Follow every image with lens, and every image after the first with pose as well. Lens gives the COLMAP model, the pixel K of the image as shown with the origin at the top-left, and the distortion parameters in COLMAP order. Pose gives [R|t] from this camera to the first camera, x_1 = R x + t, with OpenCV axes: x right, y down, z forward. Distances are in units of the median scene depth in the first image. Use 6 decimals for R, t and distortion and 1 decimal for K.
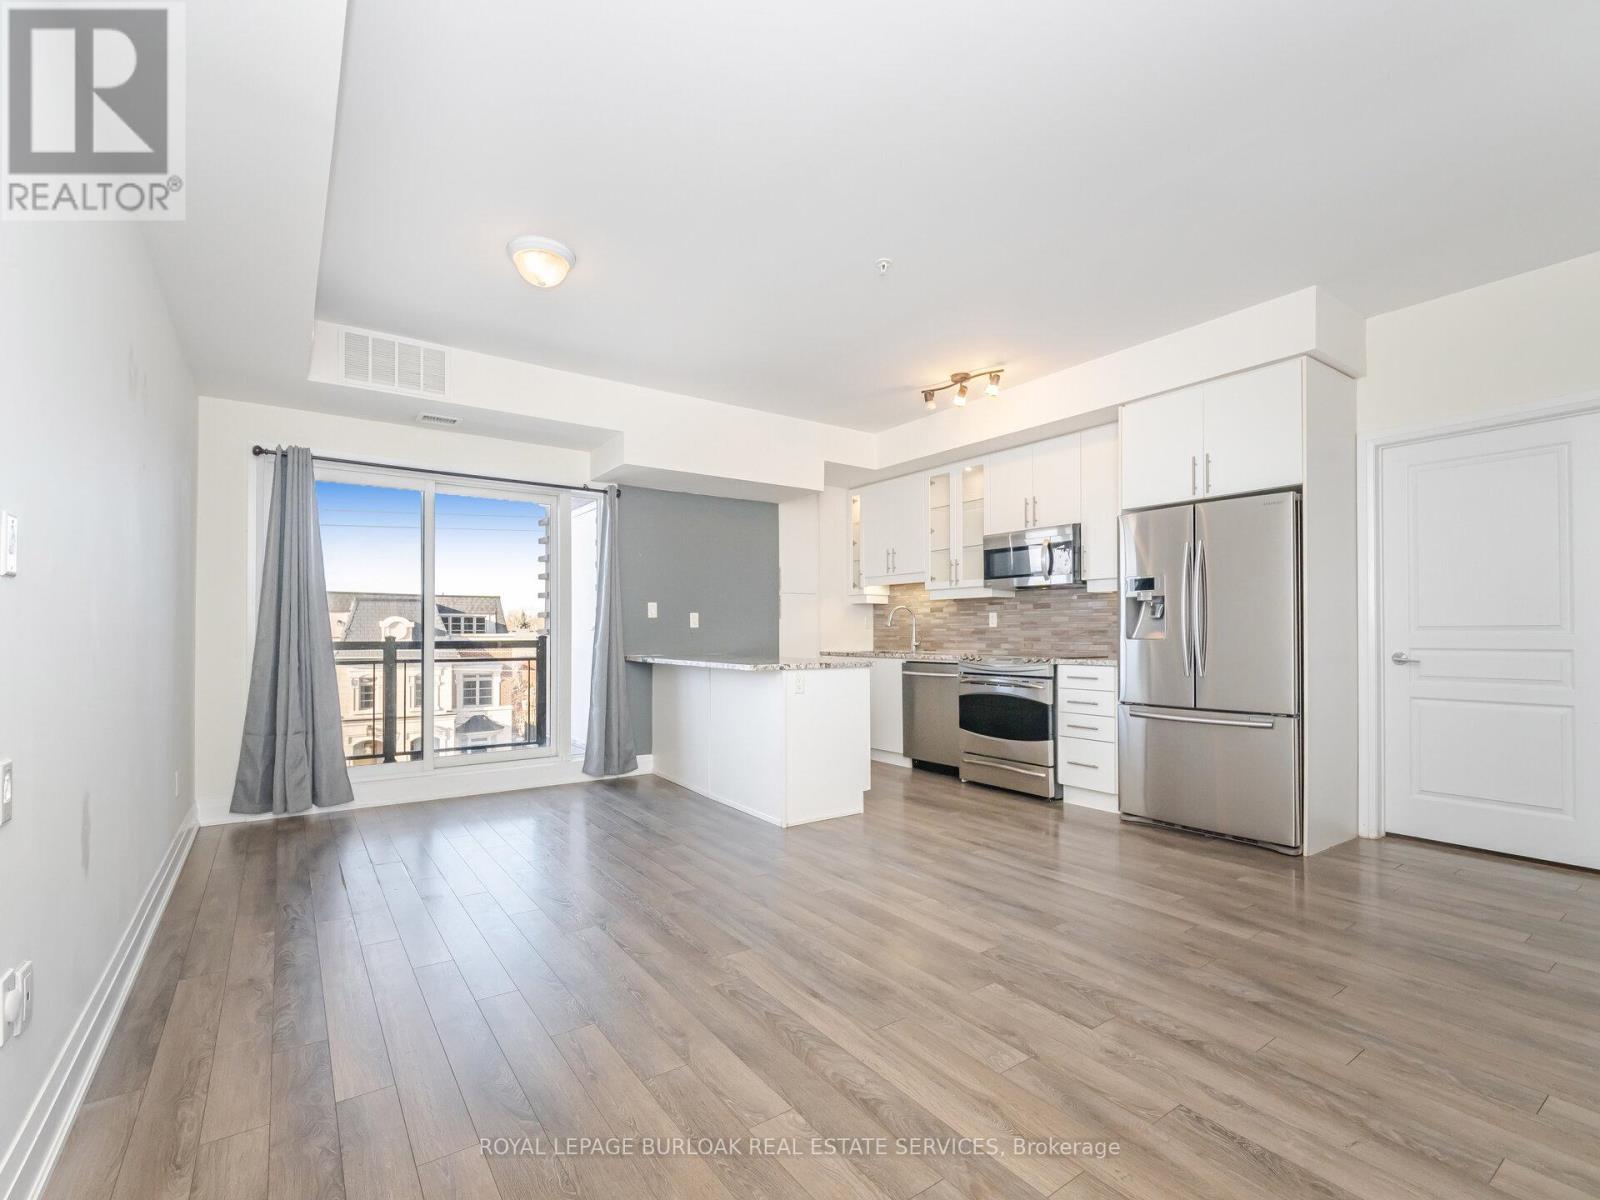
lens RADIAL K [[732.3, 0, 798.6], [0, 732.3, 626.1], [0, 0, 1]] dist [0.001364, 0.000082]
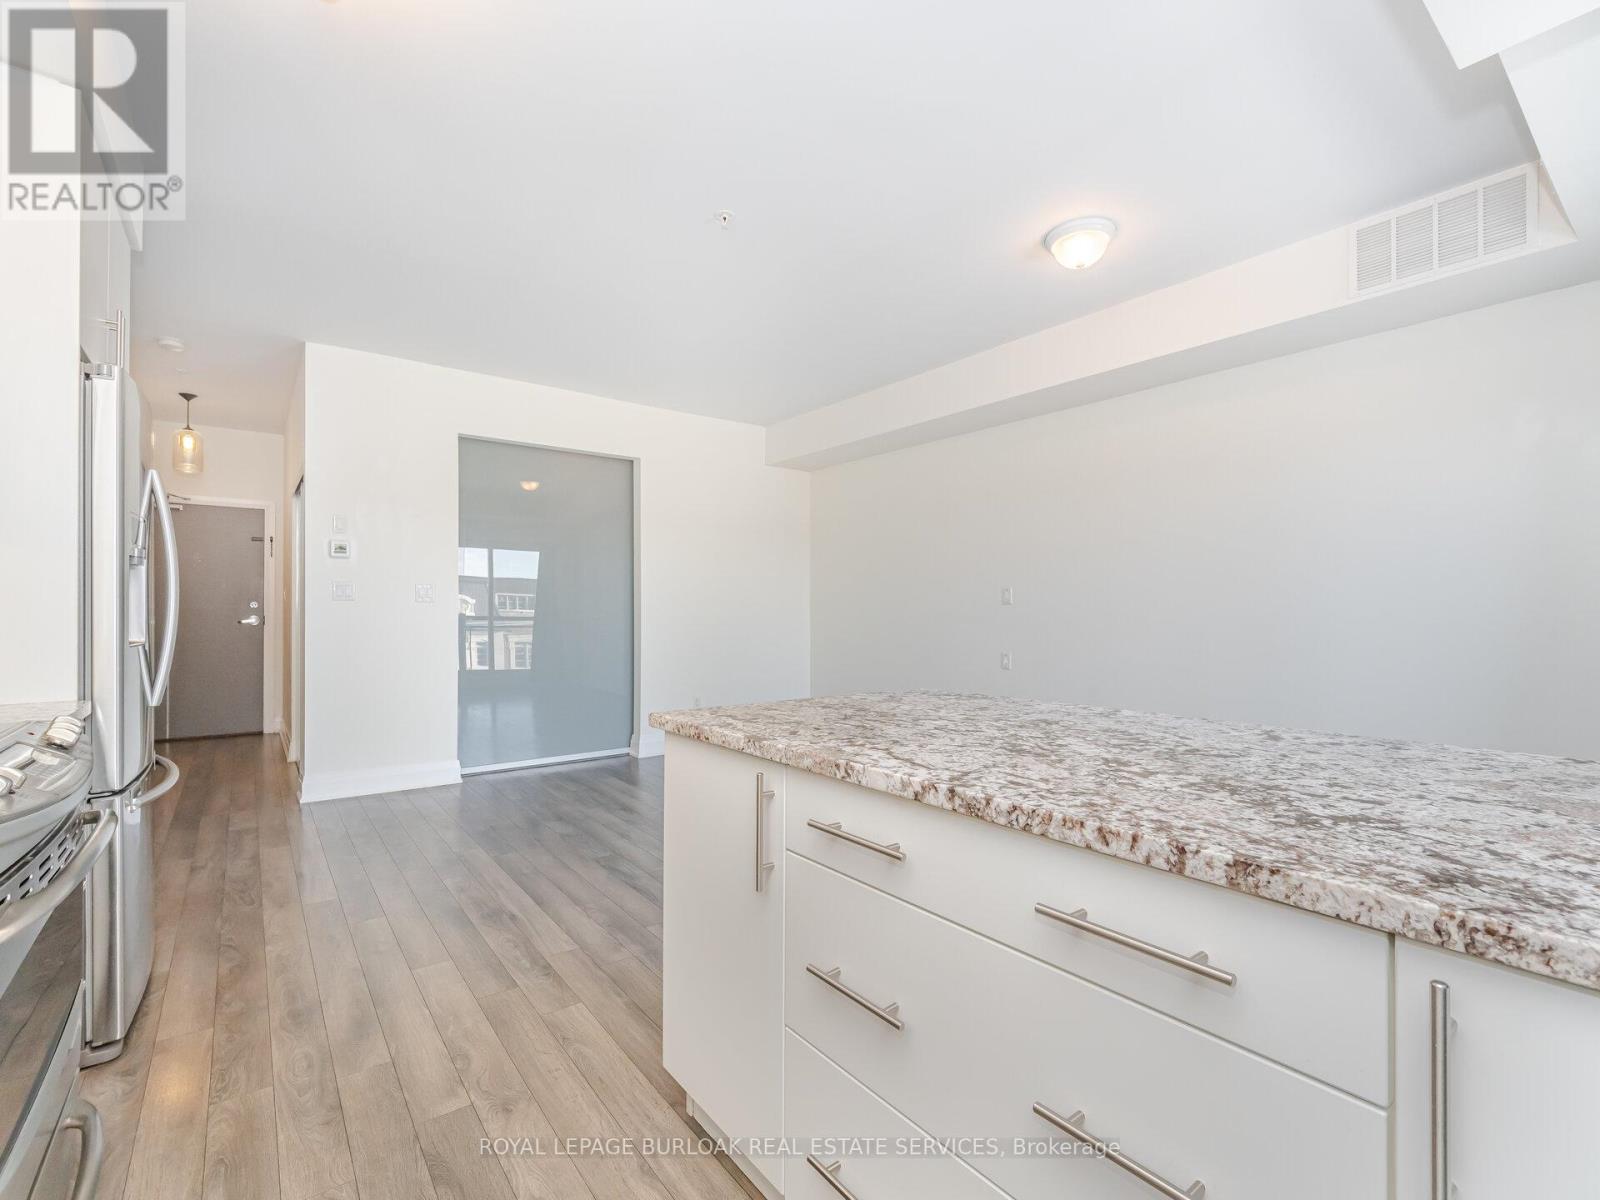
lens RADIAL K [[721.1, 0, 796.4], [0, 721.1, 604.4], [0, 0, 1]] dist [-0.001456, -0.000238]
pose [[-0.999153, 0.003320, -0.041007, 0.043921], [0.004018, 0.999849, -0.016931, -0.000240], [0.040945, -0.017081, -0.999015, 1.306466]]
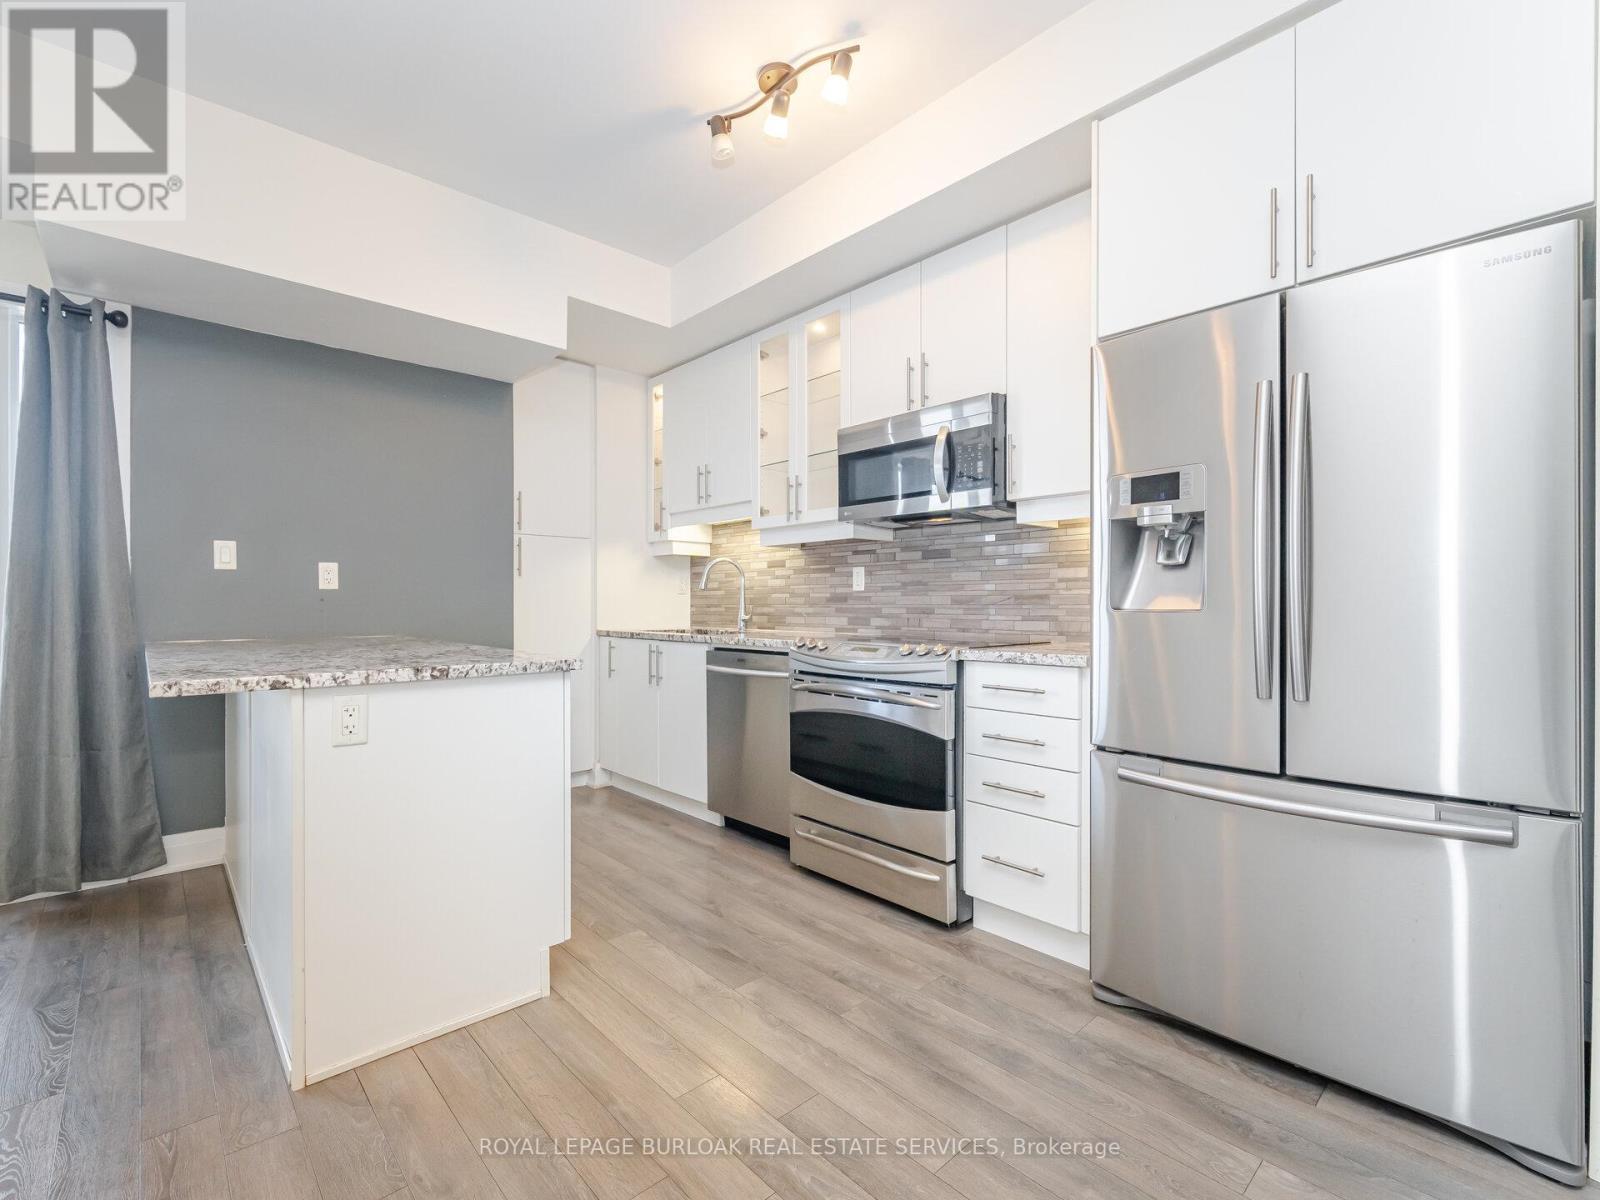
lens RADIAL K [[721.1, 0, 796.4], [0, 721.1, 604.4], [0, 0, 1]] dist [-0.001456, -0.000238]
pose [[0.992282, 0.001971, 0.123985, 0.174417], [-0.003150, 0.999952, 0.009308, 0.009101], [-0.123961, -0.009626, 0.992240, 0.513186]]
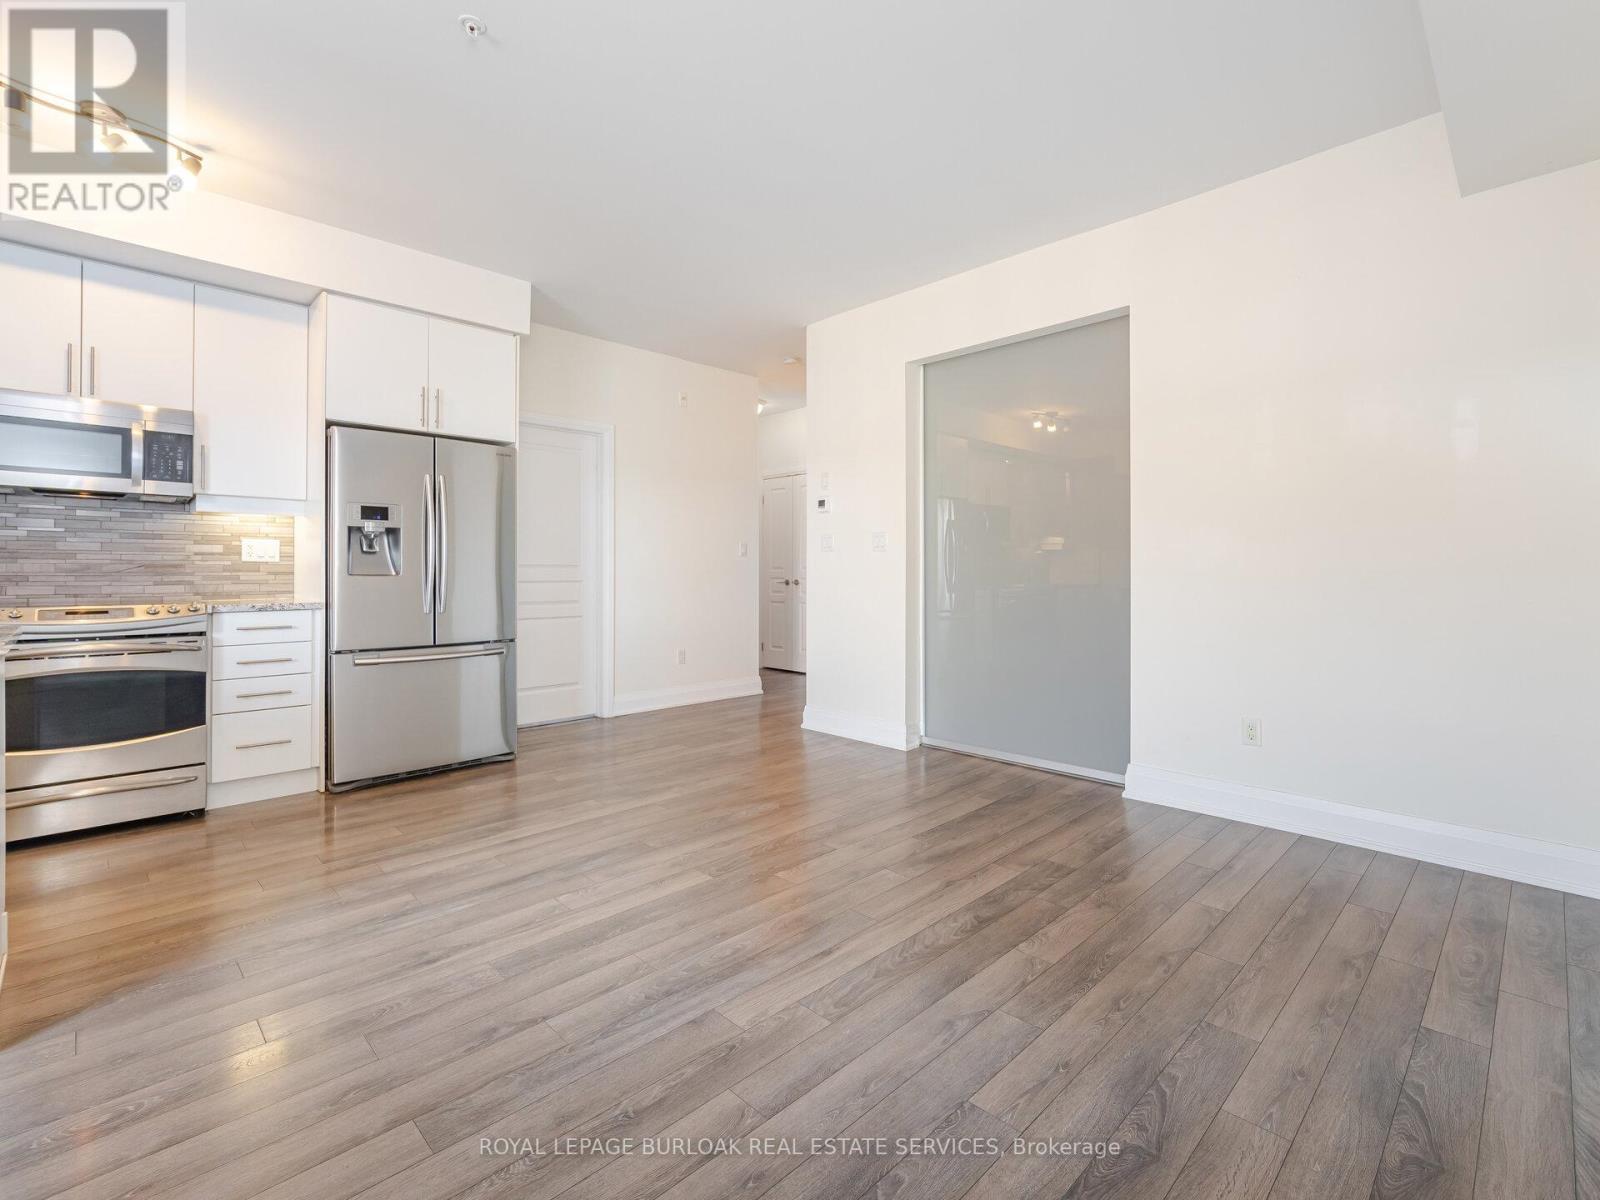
lens RADIAL K [[735.9, 0, 798.5], [0, 735.9, 569.3], [0, 0, 1]] dist [-0.000322, 0.000038]
pose [[-0.158550, 0.005180, 0.987337, -0.420636], [-0.010435, 0.999922, -0.006921, 0.009675], [-0.987296, -0.011400, -0.158483, 0.555388]]
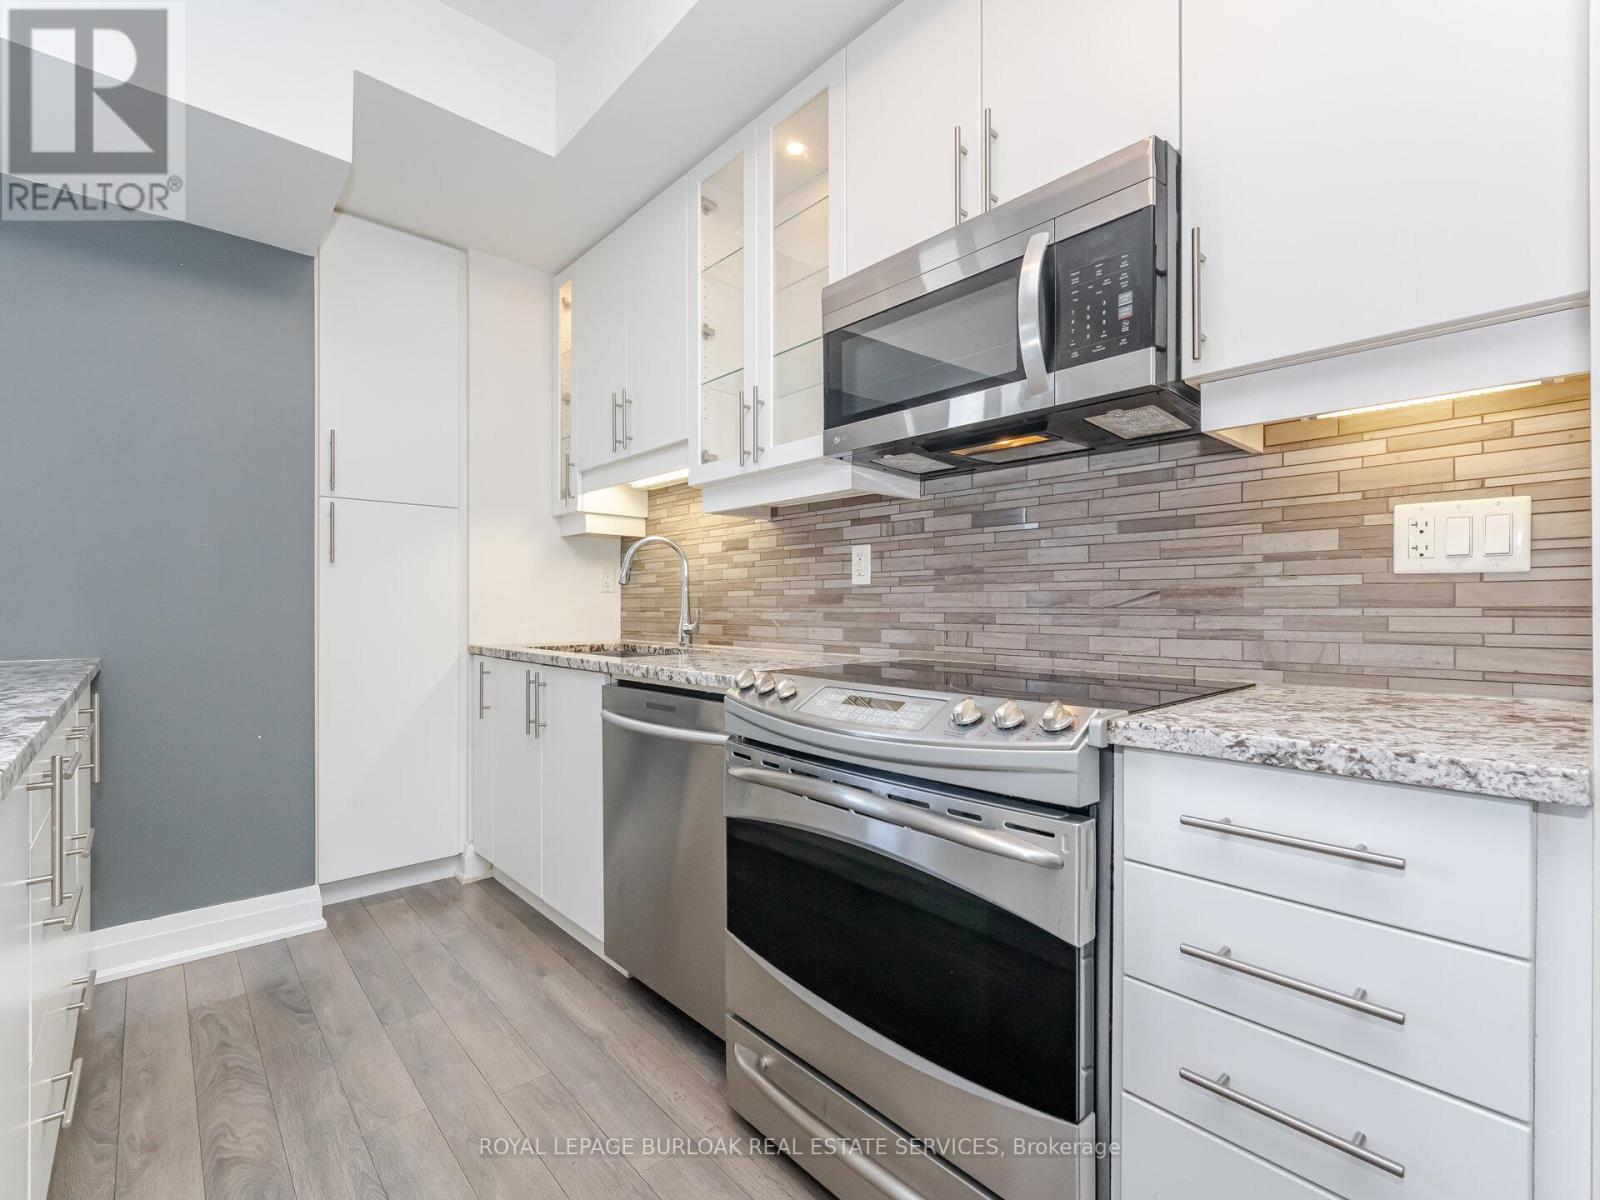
lens RADIAL K [[721.1, 0, 796.4], [0, 721.1, 604.4], [0, 0, 1]] dist [-0.001456, -0.000238]
pose [[0.993080, 0.003276, 0.117395, 0.237753], [-0.003856, 0.999981, 0.004714, 0.012216], [-0.117378, -0.005134, 0.993074, 0.802755]]
